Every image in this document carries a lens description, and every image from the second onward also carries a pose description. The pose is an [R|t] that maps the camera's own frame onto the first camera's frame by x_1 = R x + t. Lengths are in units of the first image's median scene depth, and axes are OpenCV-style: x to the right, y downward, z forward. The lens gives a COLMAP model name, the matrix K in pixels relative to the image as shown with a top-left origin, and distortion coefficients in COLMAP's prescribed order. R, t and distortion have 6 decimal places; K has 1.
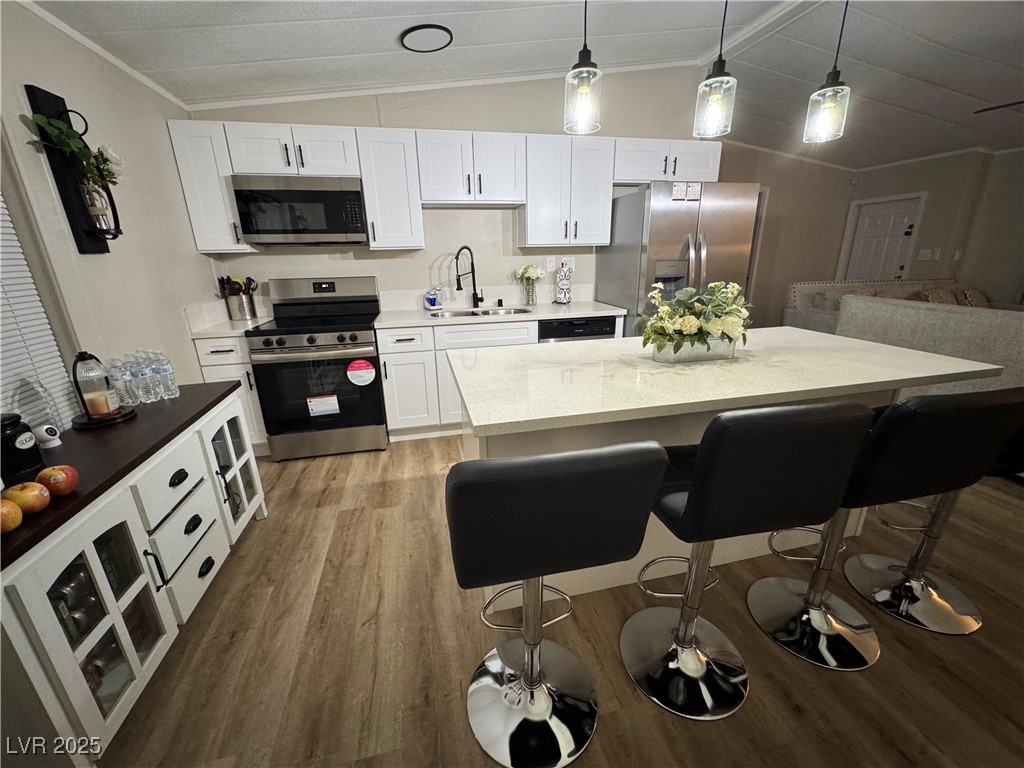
lens RADIAL K [[408.8, 0, 512.0], [0, 408.8, 384.0], [0, 0, 1]] dist [-0.002779, -0.000126]
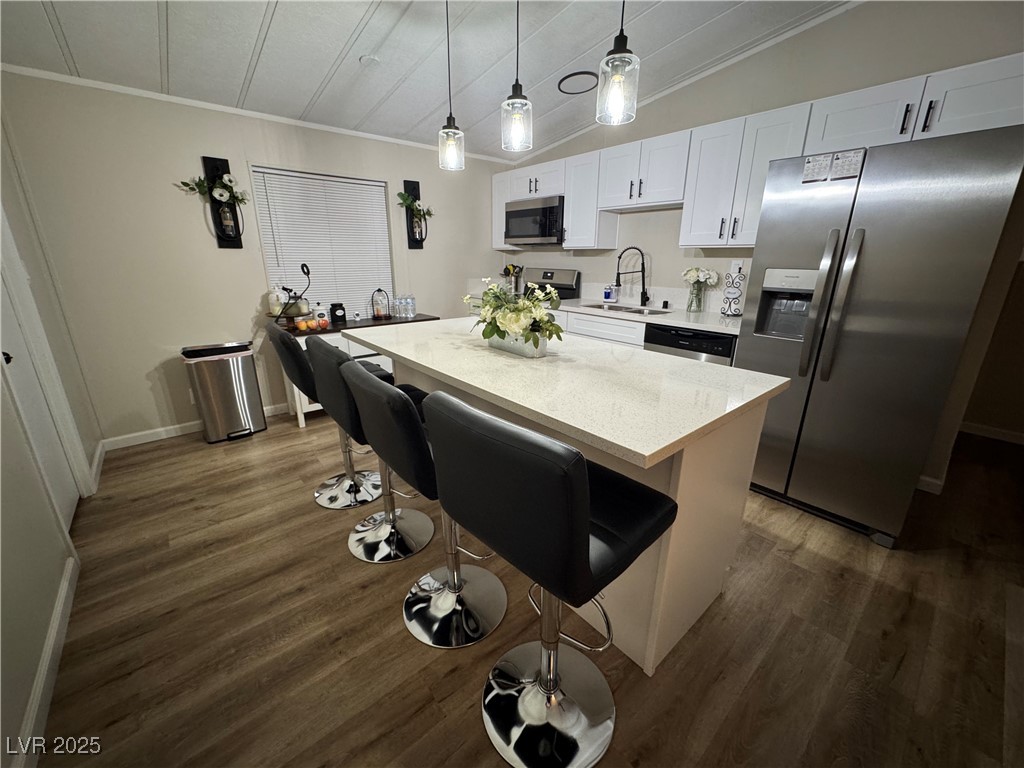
lens RADIAL K [[408.8, 0, 512.0], [0, 408.8, 384.0], [0, 0, 1]] dist [-0.002779, -0.000126]
pose [[0.451107, 0.289757, -0.844123, 0.814875], [-0.286633, 0.942758, 0.170436, -0.096143], [0.845189, 0.165068, 0.508339, 0.264329]]
